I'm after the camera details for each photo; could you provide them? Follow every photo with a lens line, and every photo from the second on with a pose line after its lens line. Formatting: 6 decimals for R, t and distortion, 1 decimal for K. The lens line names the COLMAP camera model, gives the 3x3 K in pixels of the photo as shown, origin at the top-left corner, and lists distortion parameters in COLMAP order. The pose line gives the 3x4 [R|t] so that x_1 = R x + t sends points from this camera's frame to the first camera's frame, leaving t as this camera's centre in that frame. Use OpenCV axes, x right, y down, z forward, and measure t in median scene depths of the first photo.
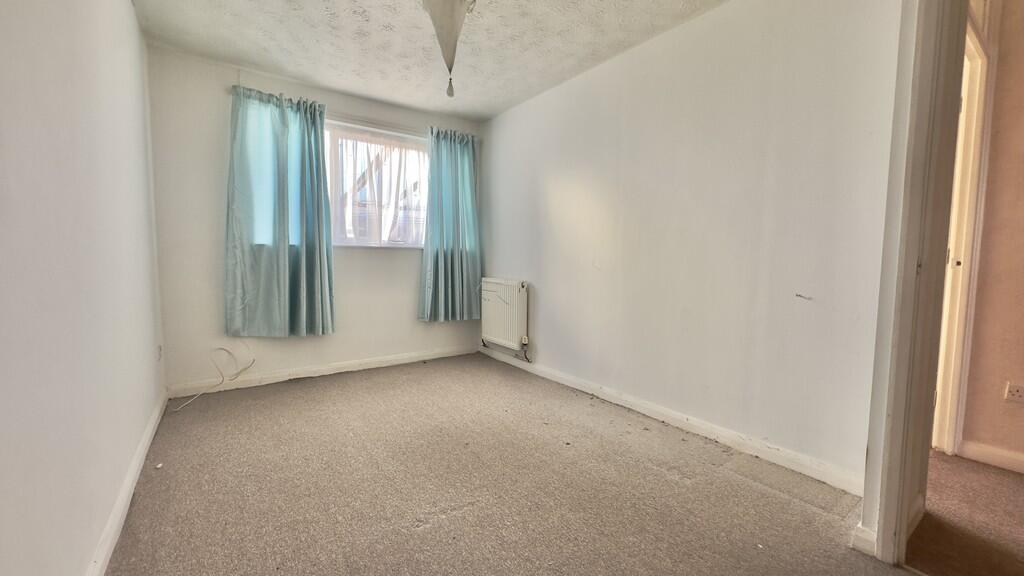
lens RADIAL K [[405.6, 0, 505.5], [0, 405.6, 295.1], [0, 0, 1]] dist [-0.001800, -0.000064]
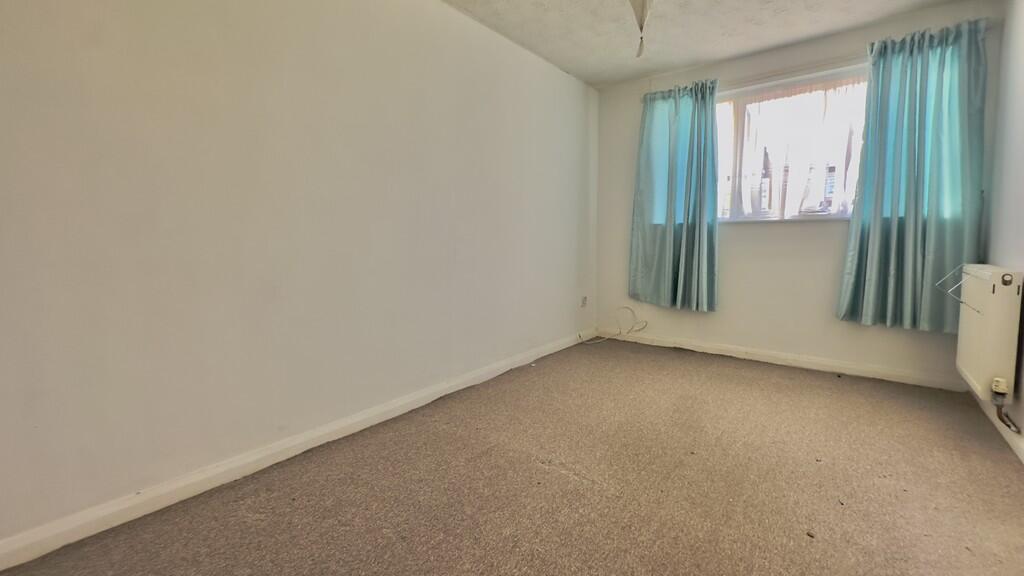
lens RADIAL K [[405.6, 0, 504.4], [0, 405.6, 278.3], [0, 0, 1]] dist [-0.001800, -0.000064]
pose [[0.275937, 0.082840, -0.957599, 0.371690], [-0.077409, 0.994958, 0.063766, -0.009824], [0.958054, 0.056531, 0.280958, 0.243720]]
